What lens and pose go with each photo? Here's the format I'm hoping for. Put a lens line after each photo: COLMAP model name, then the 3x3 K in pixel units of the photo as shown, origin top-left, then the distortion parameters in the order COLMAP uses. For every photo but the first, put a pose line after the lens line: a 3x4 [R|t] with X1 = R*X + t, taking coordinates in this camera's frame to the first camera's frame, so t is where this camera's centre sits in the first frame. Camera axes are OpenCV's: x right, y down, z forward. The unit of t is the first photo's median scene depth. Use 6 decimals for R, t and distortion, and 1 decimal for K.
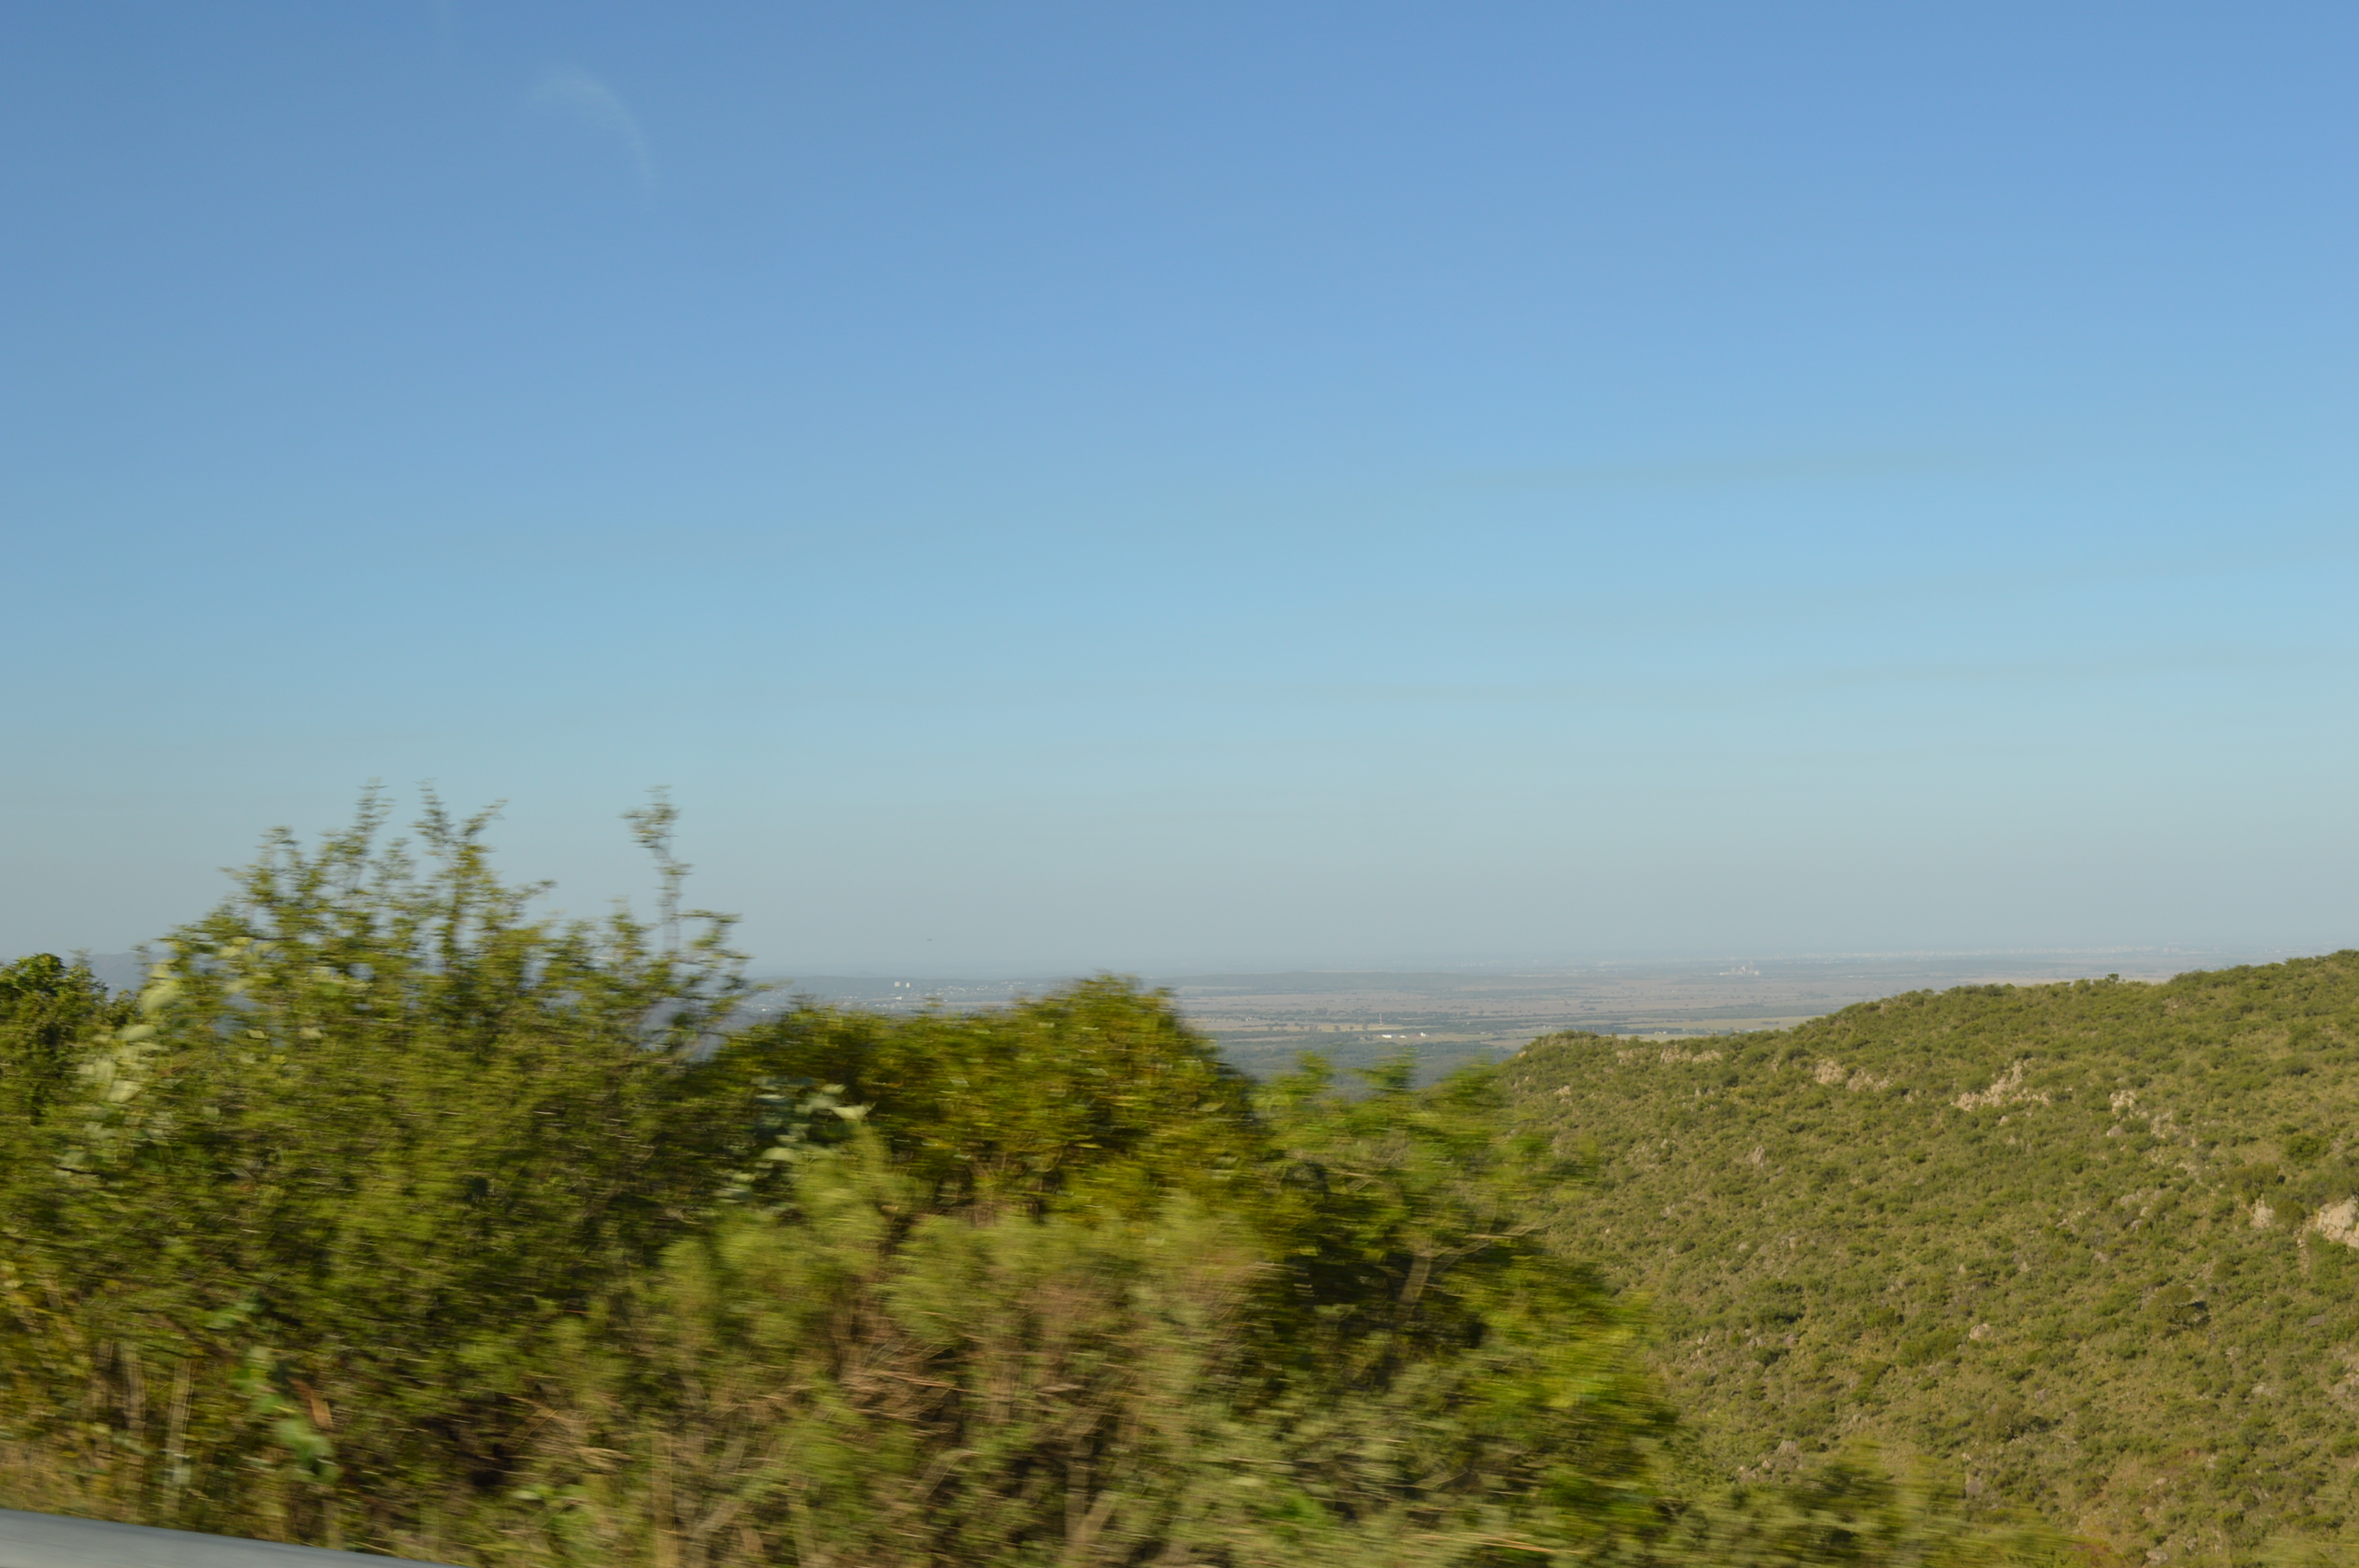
lens RADIAL K [[2967.8, 0, 1171.9], [0, 2967.8, 779.3], [0, 0, 1]] dist [-0.049689, 0.000000]
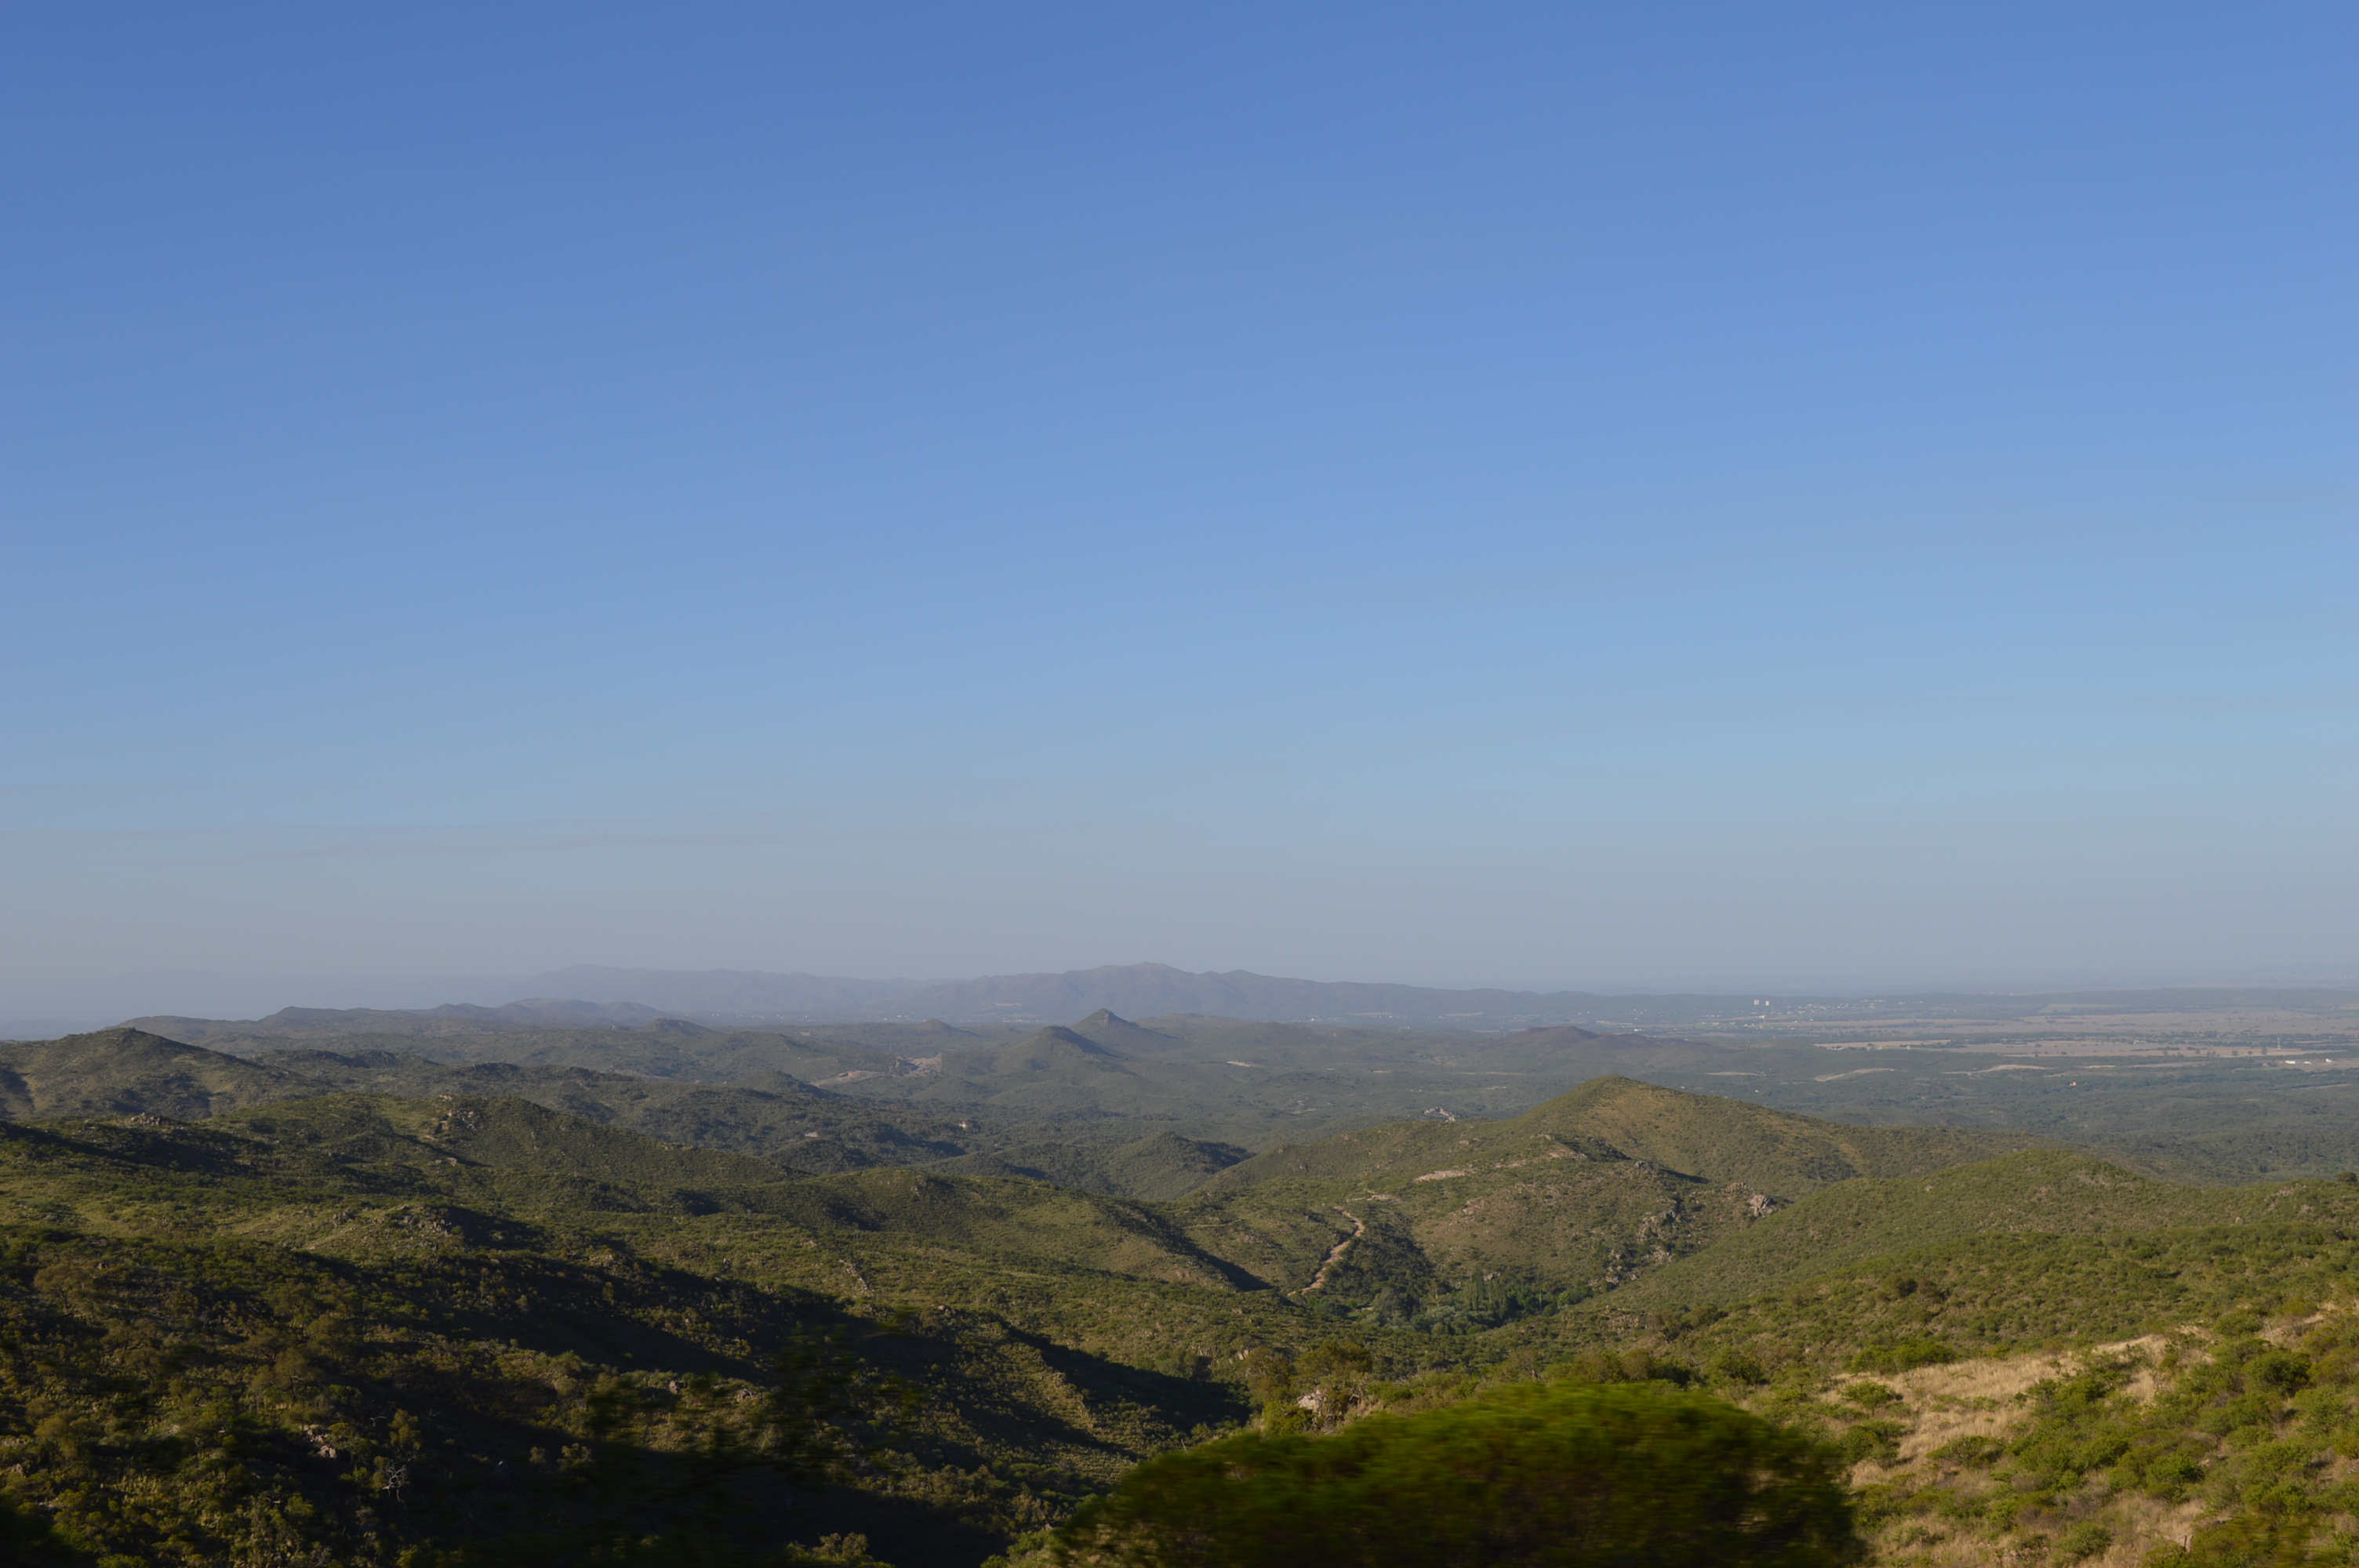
lens RADIAL K [[2990.0, 0, 1183.1], [0, 2990.0, 787.2], [0, 0, 1]] dist [-0.039102, 0.000000]
pose [[0.963773, -0.020002, -0.265974, -0.297712], [0.019898, 0.999797, -0.003088, -0.162910], [0.265982, -0.002316, 0.963975, -1.021065]]
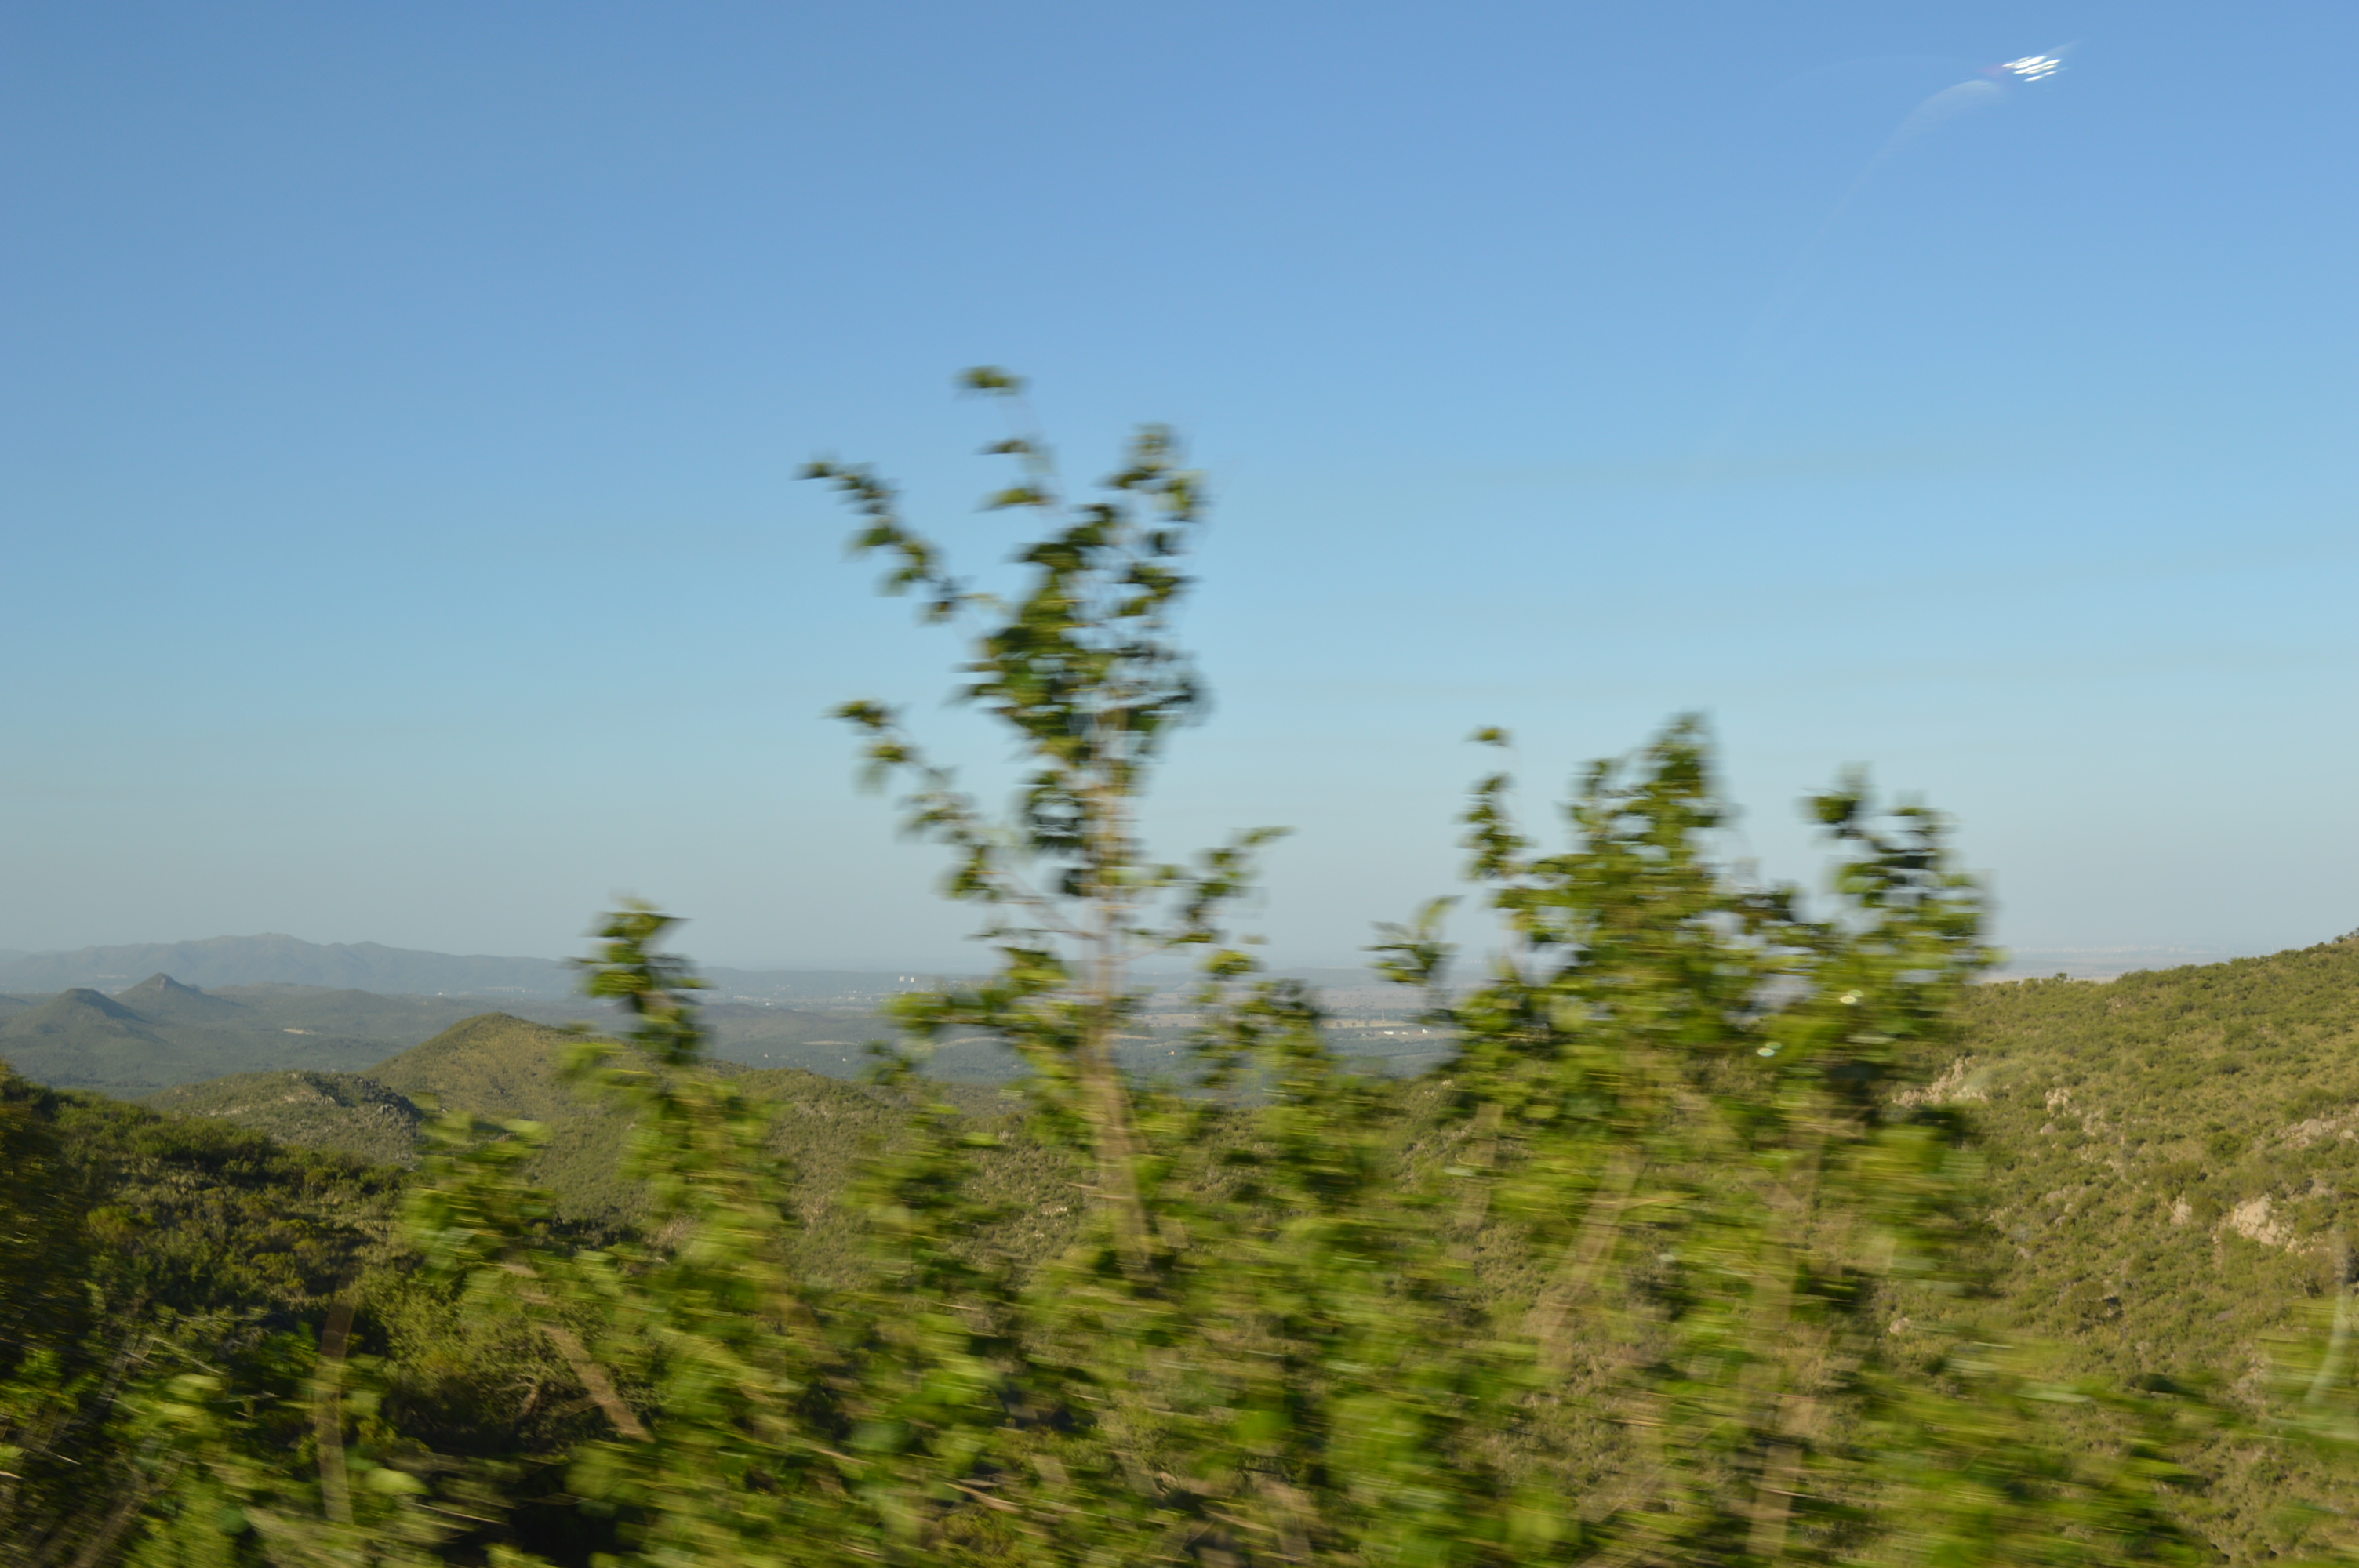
lens RADIAL K [[2967.8, 0, 1162.2], [0, 2967.8, 786.9], [0, 0, 1]] dist [-0.049689, 0.000000]
pose [[0.999980, 0.003113, -0.005540, 0.020912], [-0.003091, 0.999987, 0.003961, -0.000764], [0.005552, -0.003943, 0.999977, -0.011572]]
